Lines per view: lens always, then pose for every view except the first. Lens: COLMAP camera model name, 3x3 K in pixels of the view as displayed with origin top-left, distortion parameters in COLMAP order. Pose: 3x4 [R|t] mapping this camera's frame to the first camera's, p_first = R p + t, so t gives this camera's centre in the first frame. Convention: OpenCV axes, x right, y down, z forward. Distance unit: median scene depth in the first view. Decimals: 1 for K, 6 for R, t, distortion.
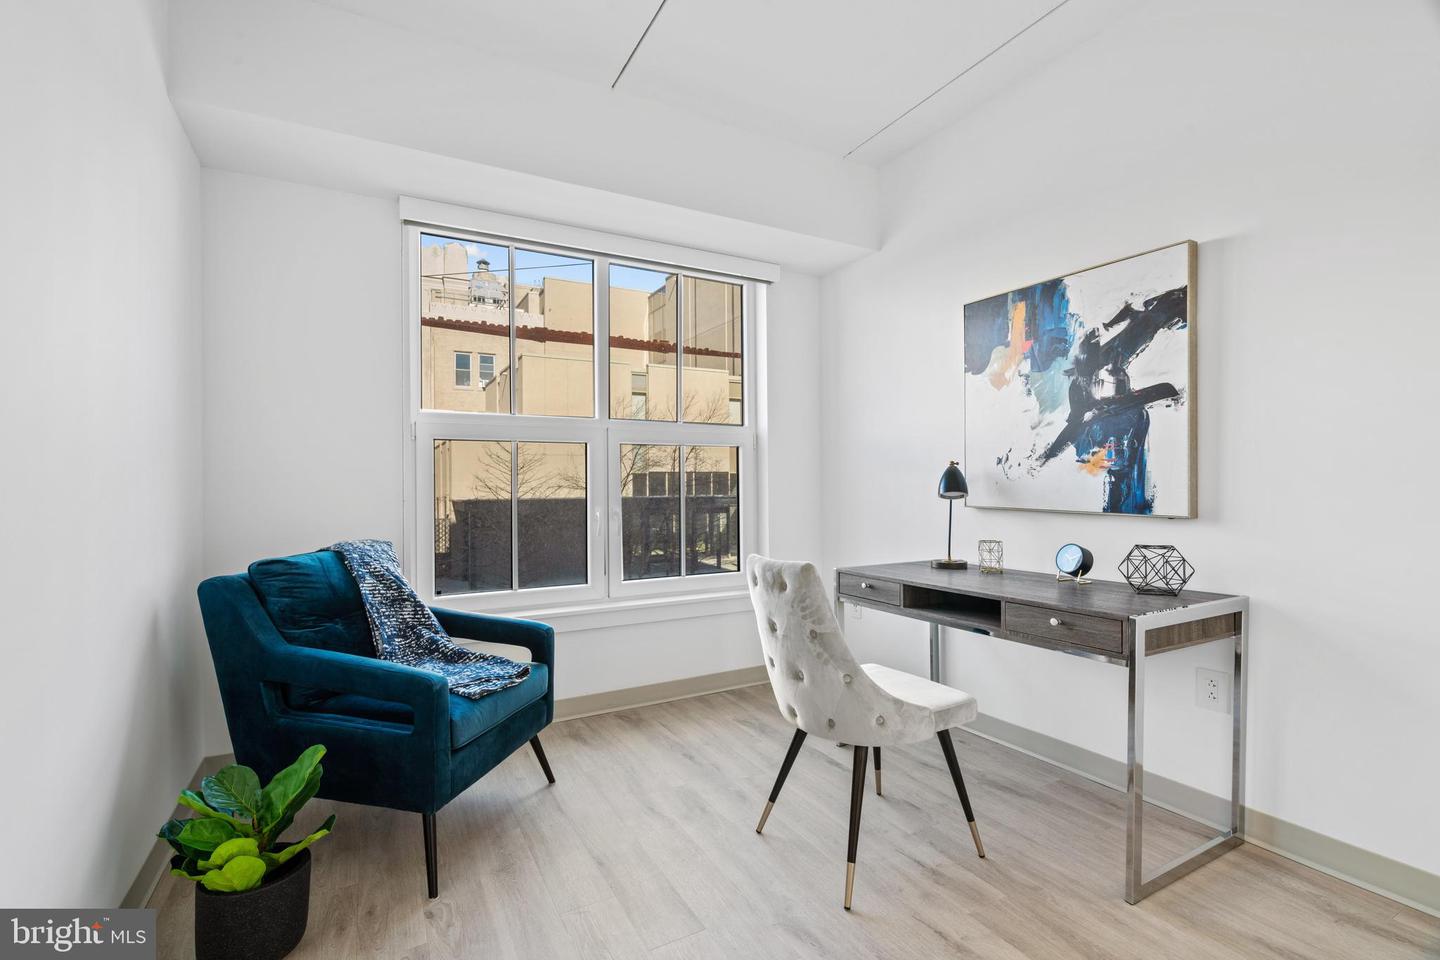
lens RADIAL K [[653.8, 0, 719.2], [0, 653.8, 482.8], [0, 0, 1]] dist [-0.005807, 0.000594]
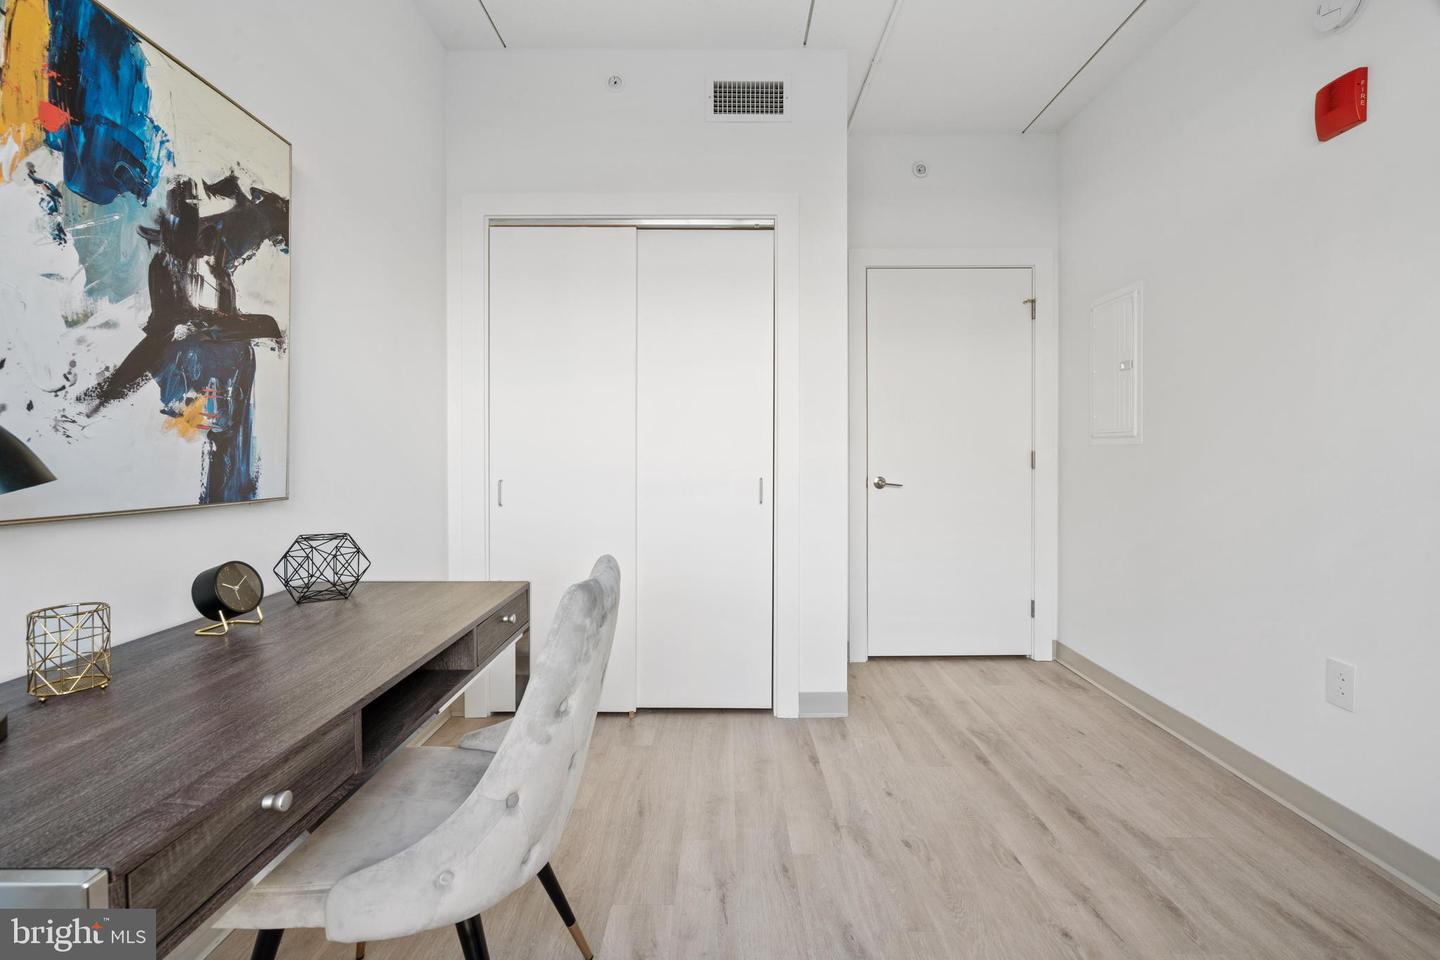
lens RADIAL K [[653.8, 0, 719.4], [0, 653.8, 465.6], [0, 0, 1]] dist [-0.005807, 0.000594]
pose [[-0.873873, -0.000228, 0.486154, -0.099013], [0.008848, 0.999827, 0.016373, 0.005341], [-0.486074, 0.018610, -0.873720, 1.281714]]
